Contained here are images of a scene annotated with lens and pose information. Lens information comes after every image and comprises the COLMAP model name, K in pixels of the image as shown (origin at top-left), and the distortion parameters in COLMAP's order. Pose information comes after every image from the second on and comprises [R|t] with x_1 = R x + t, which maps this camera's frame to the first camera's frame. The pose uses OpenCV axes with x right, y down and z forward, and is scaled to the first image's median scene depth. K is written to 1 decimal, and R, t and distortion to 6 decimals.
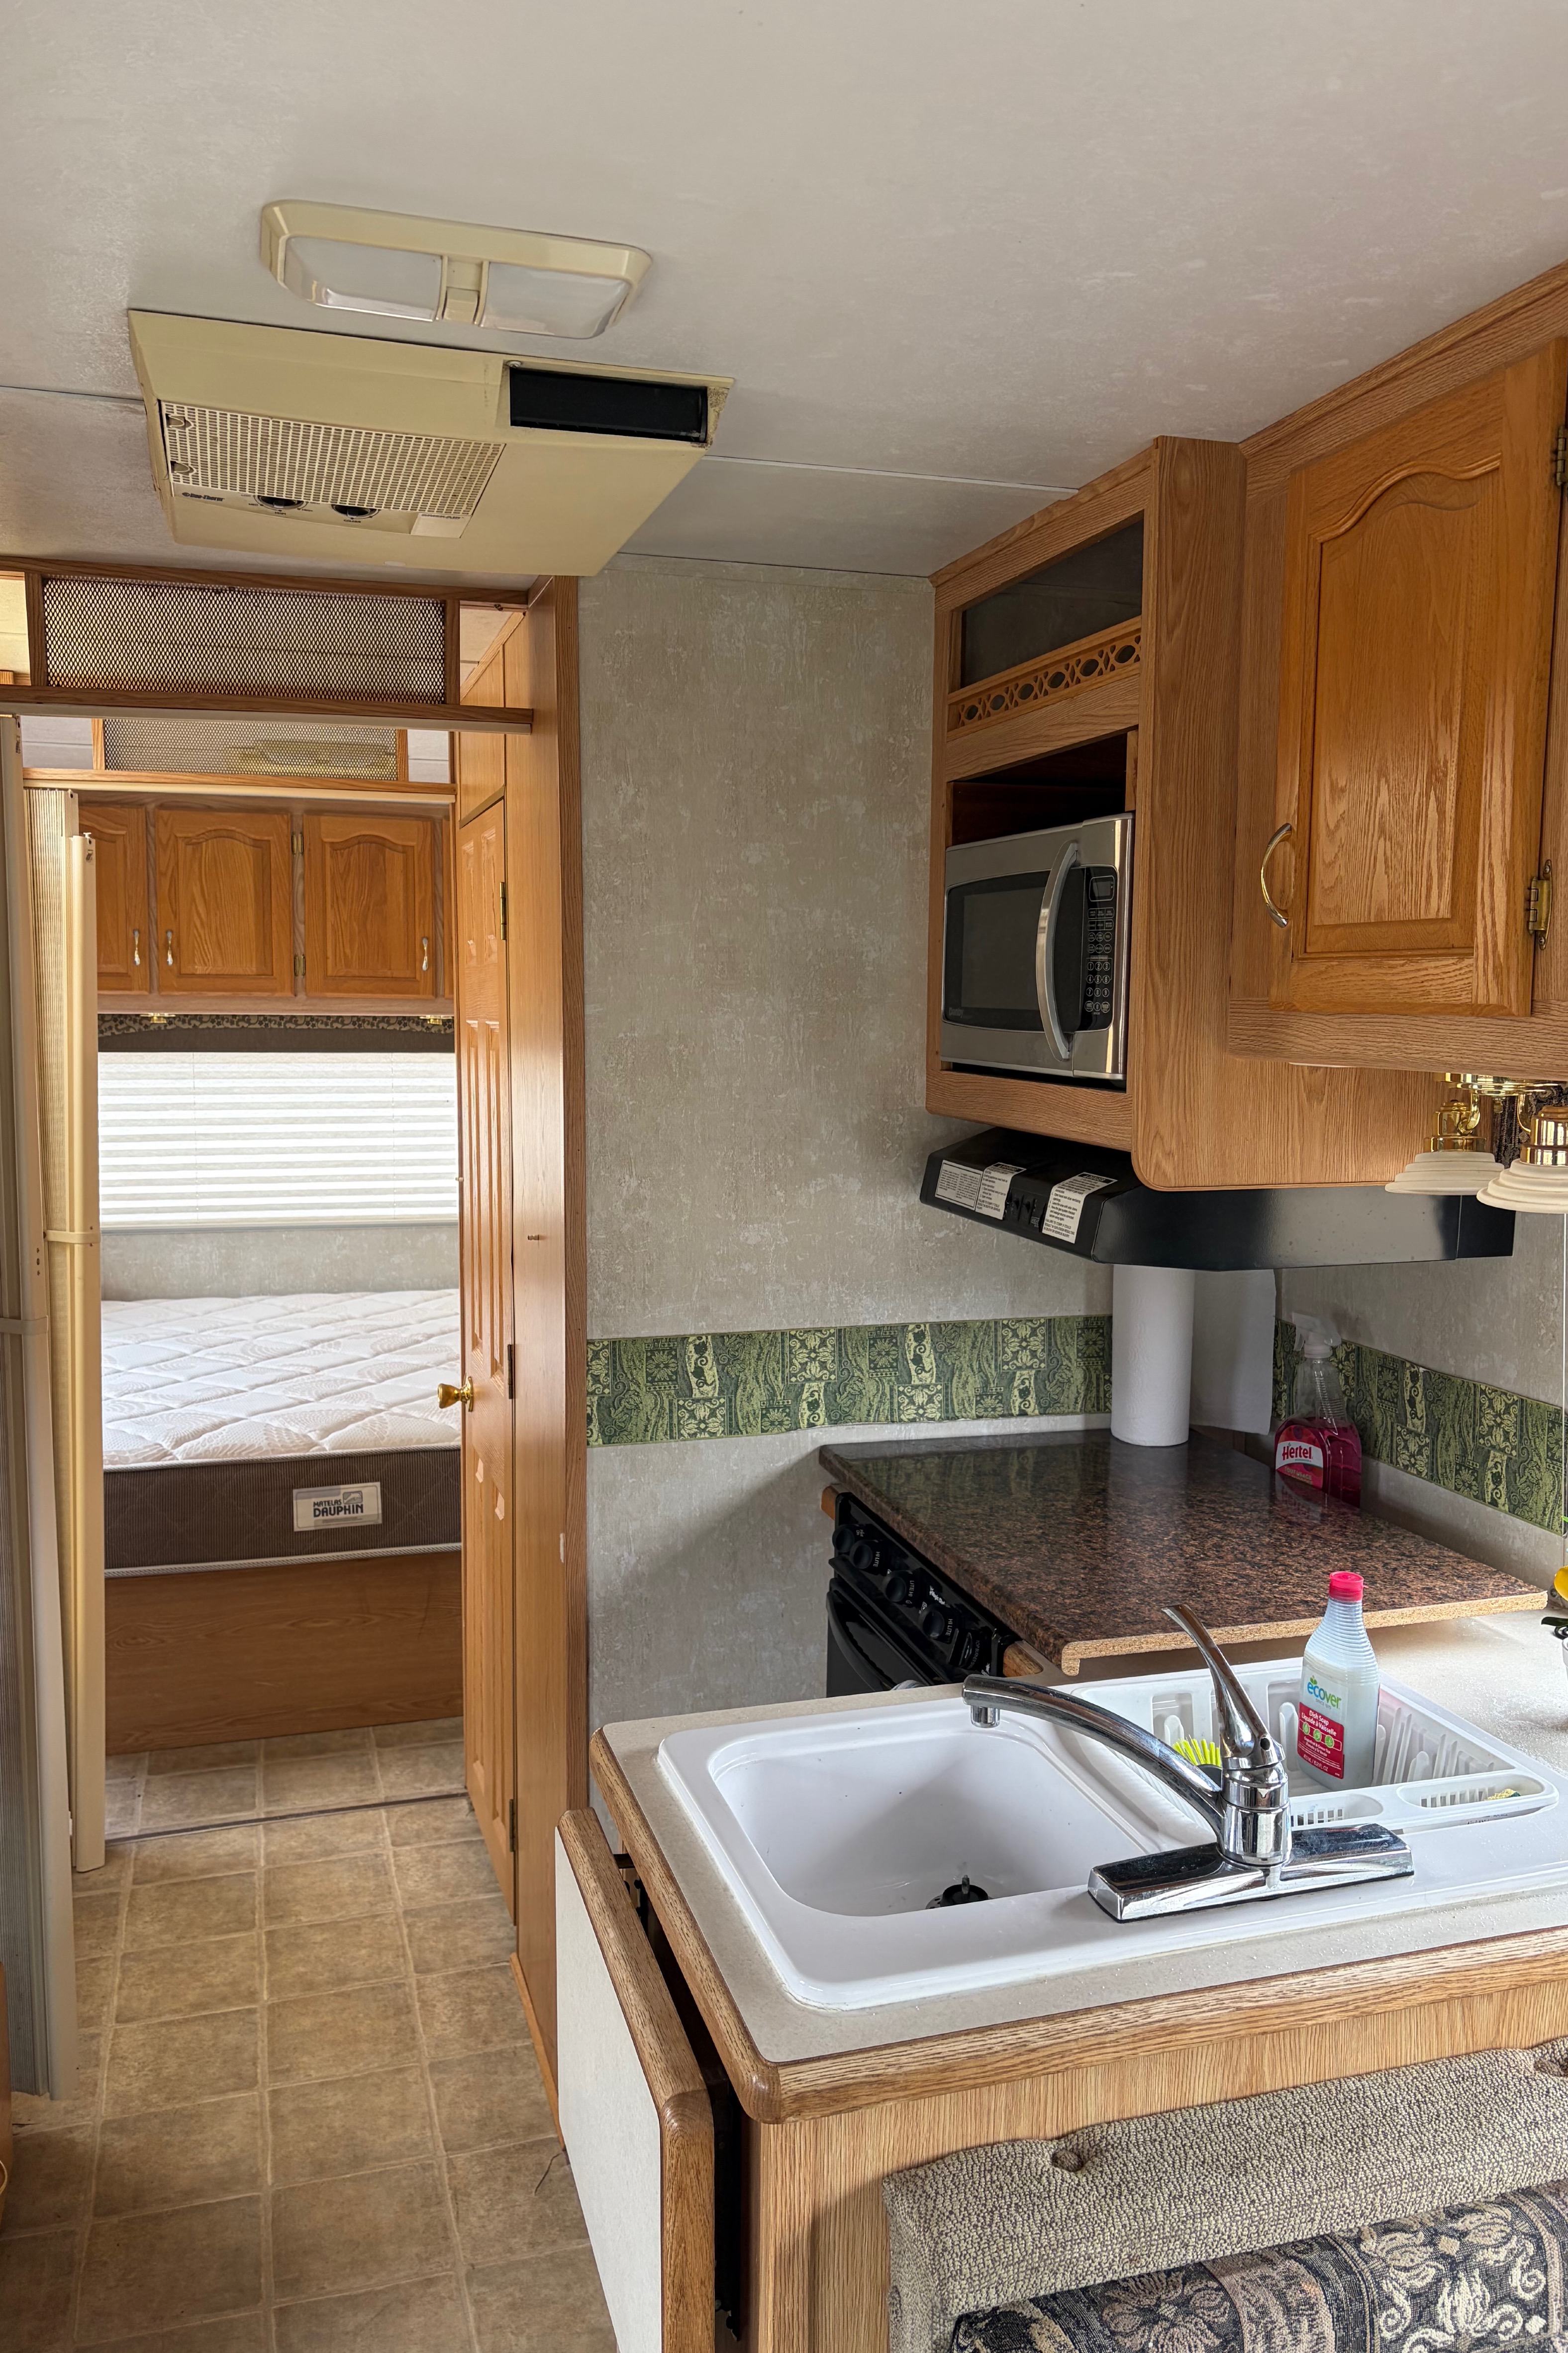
lens RADIAL K [[1803.3, 0, 784.0], [0, 1803.3, 1176.5], [0, 0, 1]] dist [0.109360, -0.260136]
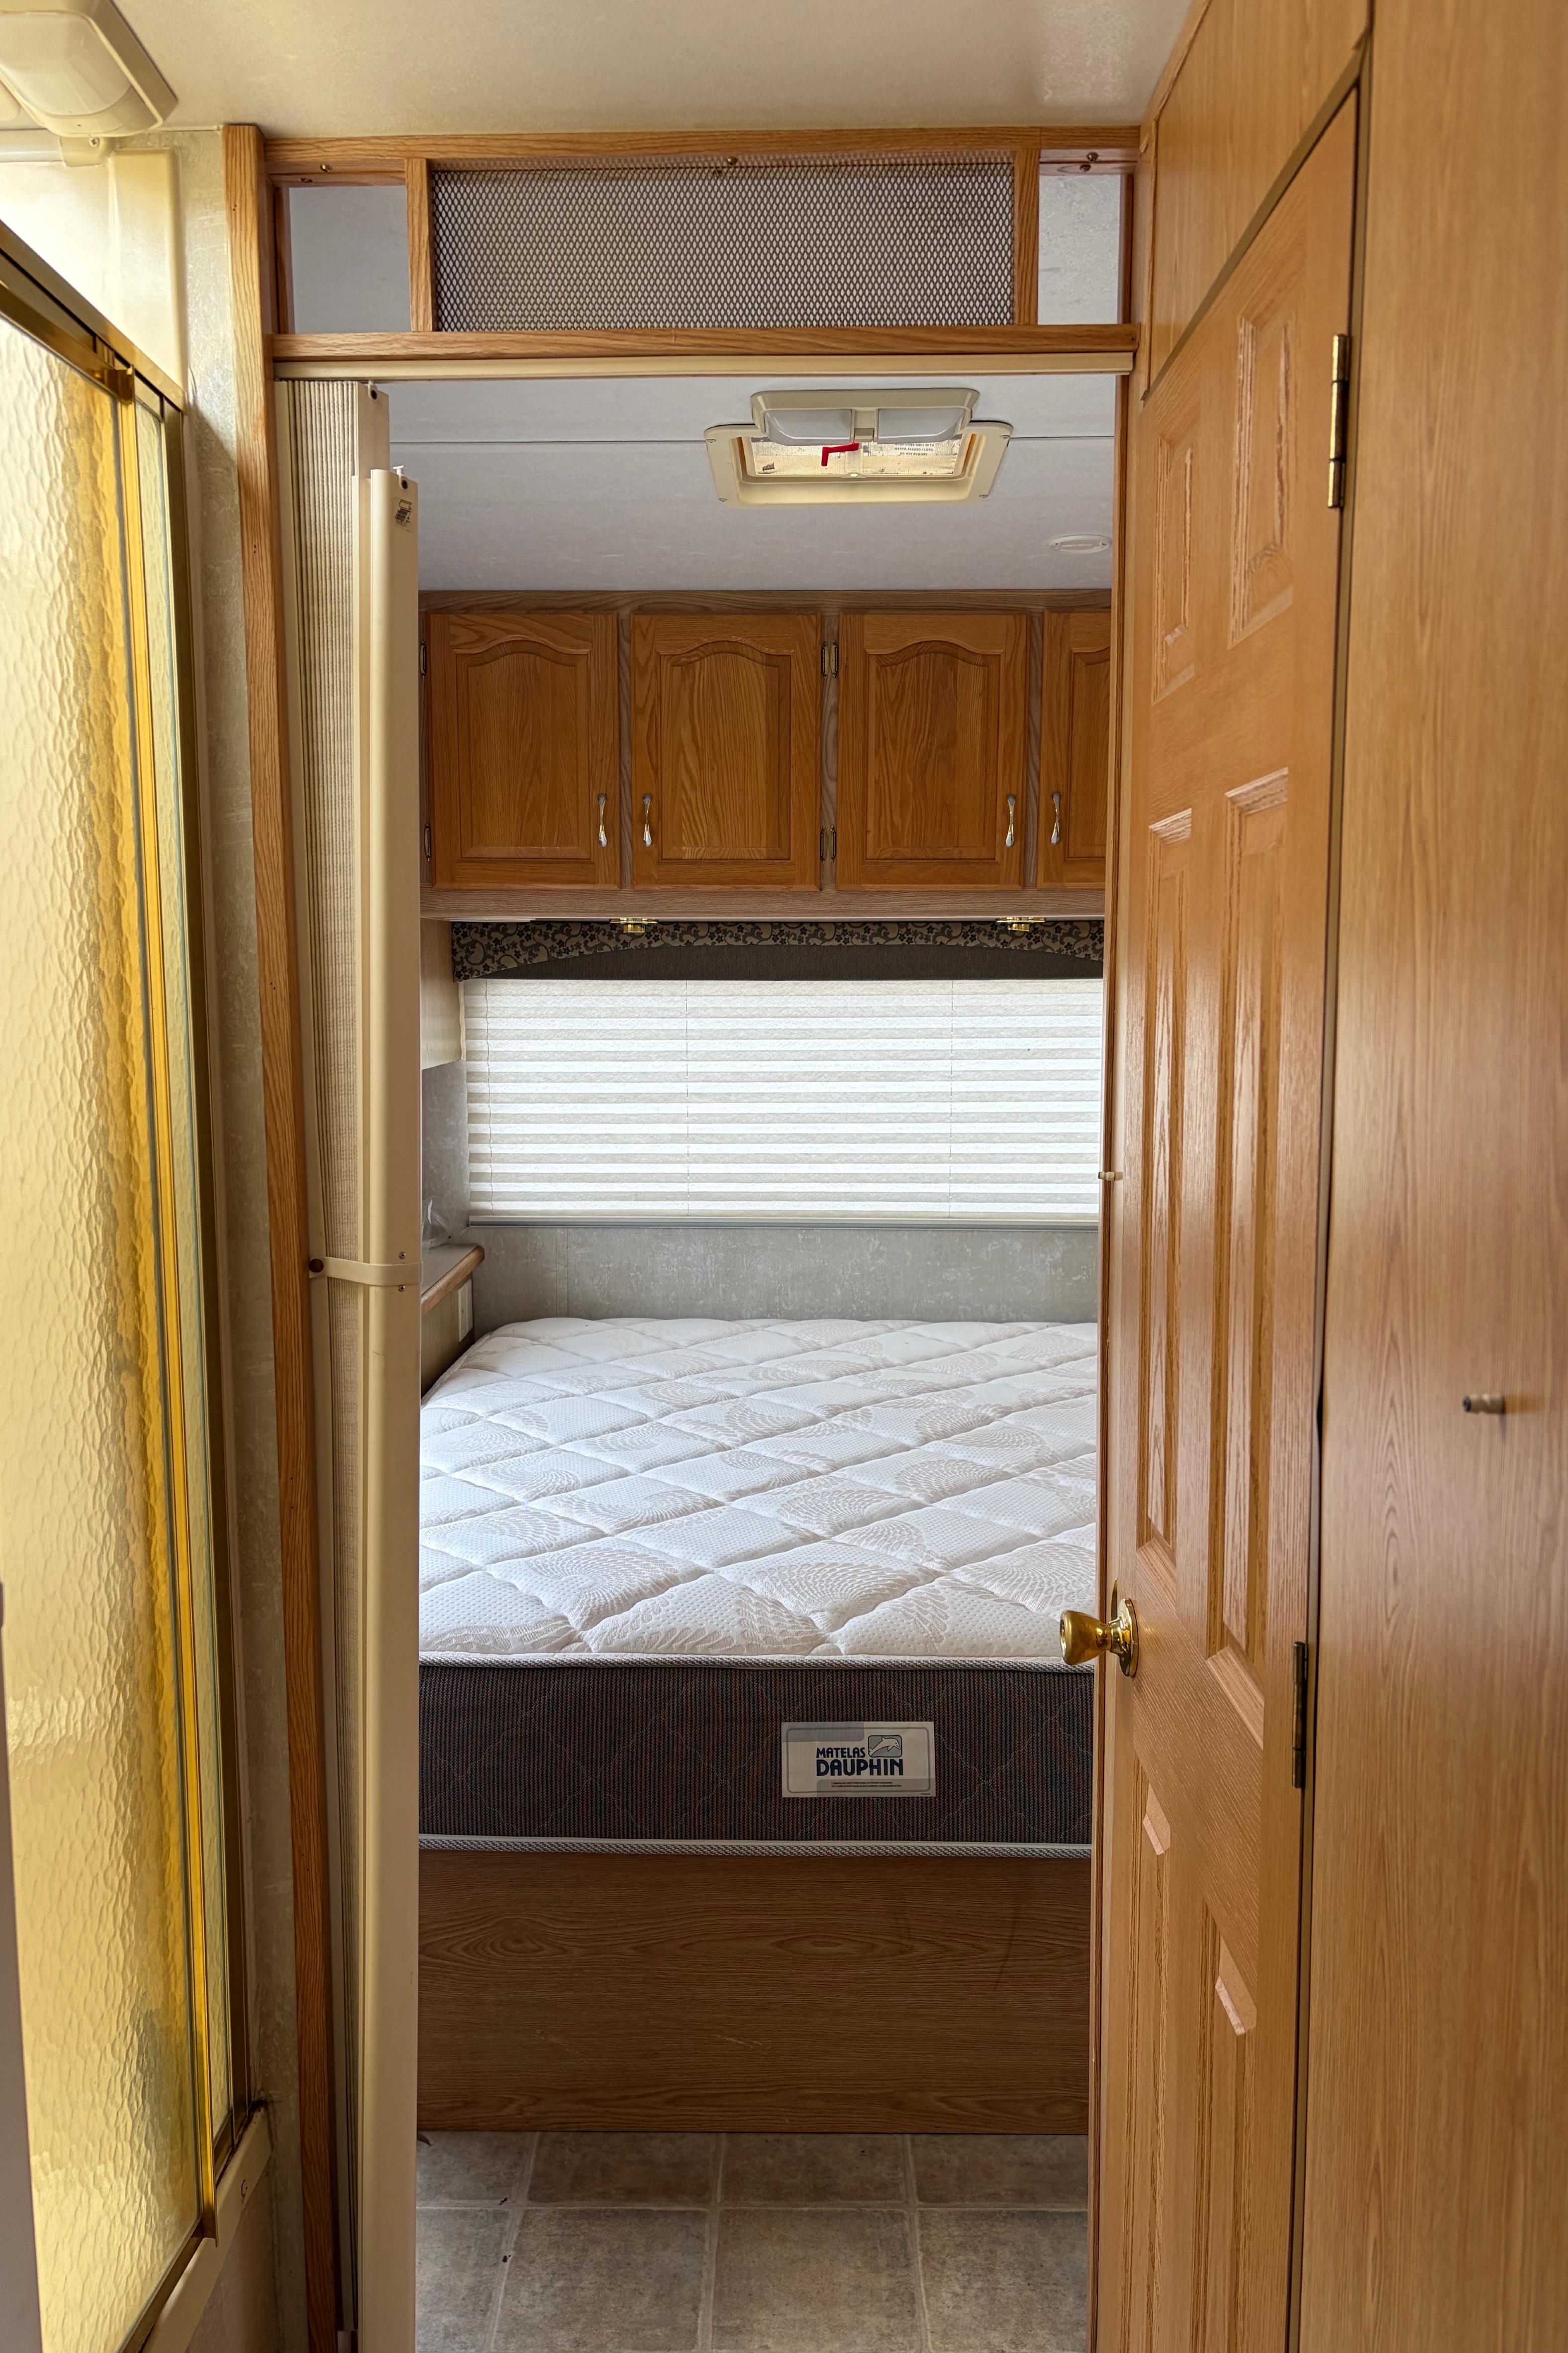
lens RADIAL K [[1749.3, 0, 791.5], [0, 1749.3, 1208.8], [0, 0, 1]] dist [0.115446, -0.227638]
pose [[0.958004, 0.031929, -0.284973, -0.089478], [-0.022838, 0.999120, 0.035168, -0.003076], [0.285846, -0.027183, 0.957890, 0.369296]]
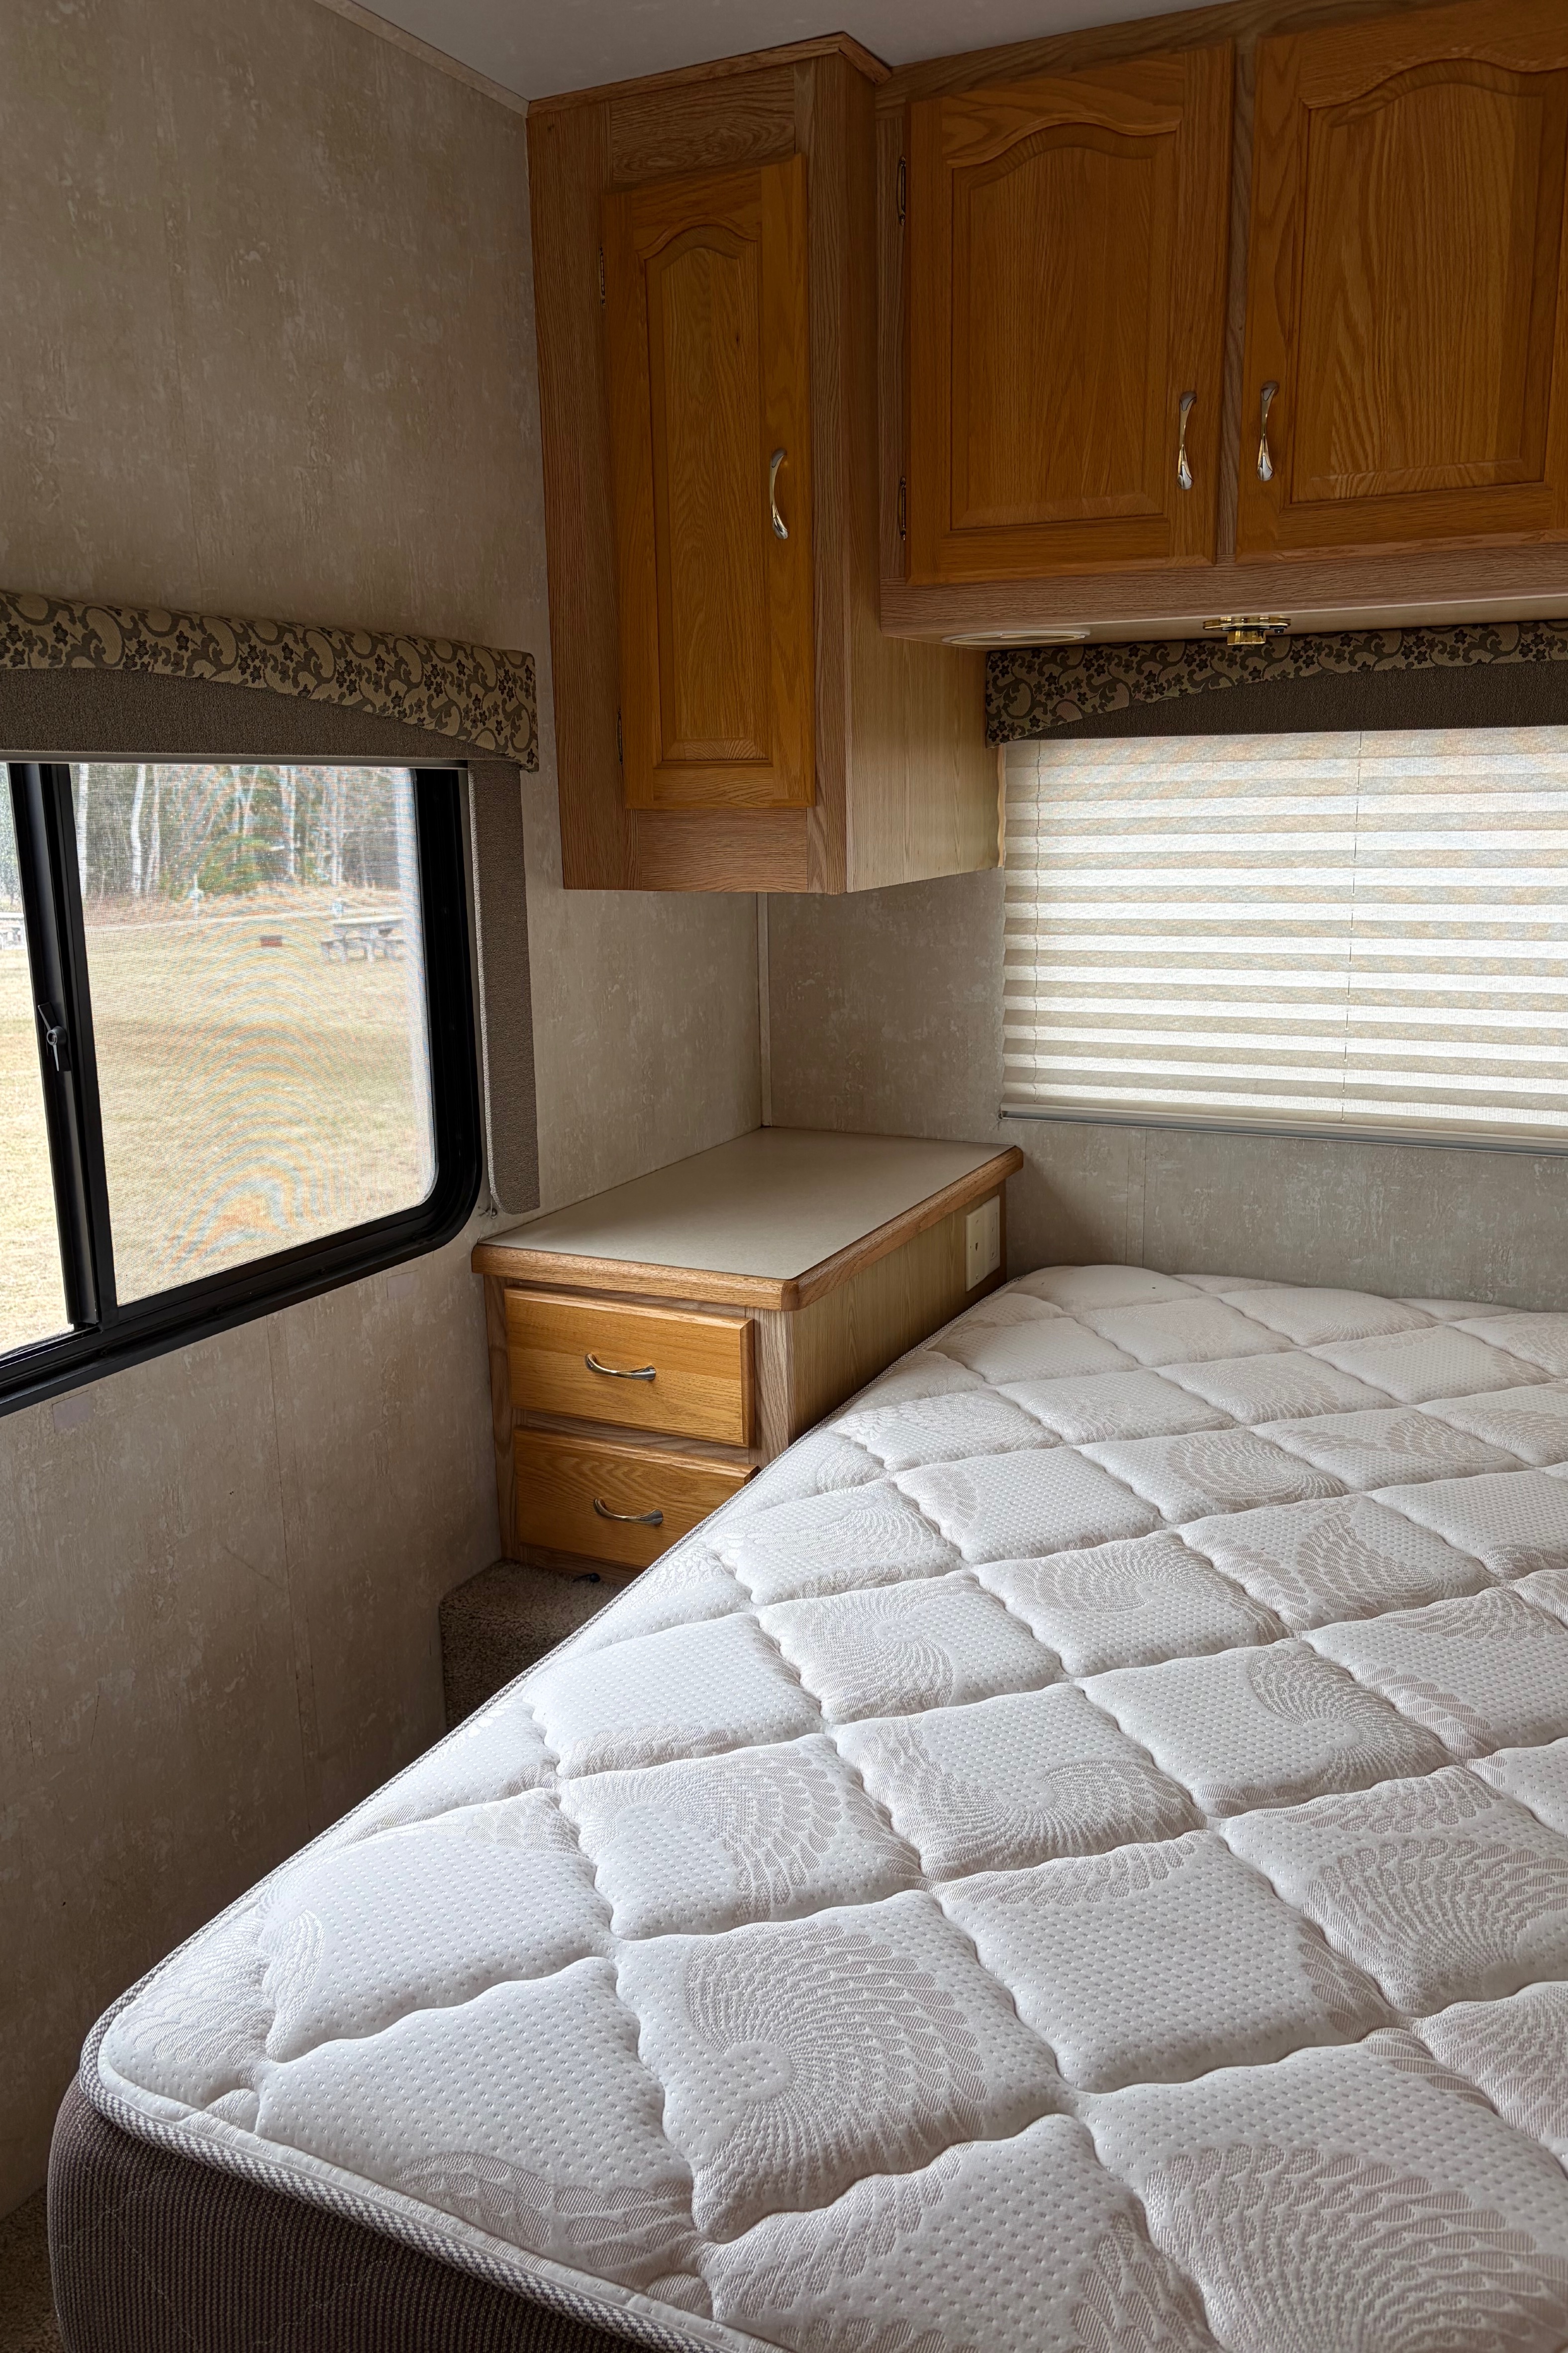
lens RADIAL K [[1808.6, 0, 784.0], [0, 1808.6, 1176.5], [0, 0, 1]] dist [0.077390, -0.090574]
pose [[0.743034, 0.124689, -0.657536, -0.139032], [-0.043618, 0.989424, 0.138336, -0.019295], [0.667831, -0.074108, 0.740615, 0.629960]]
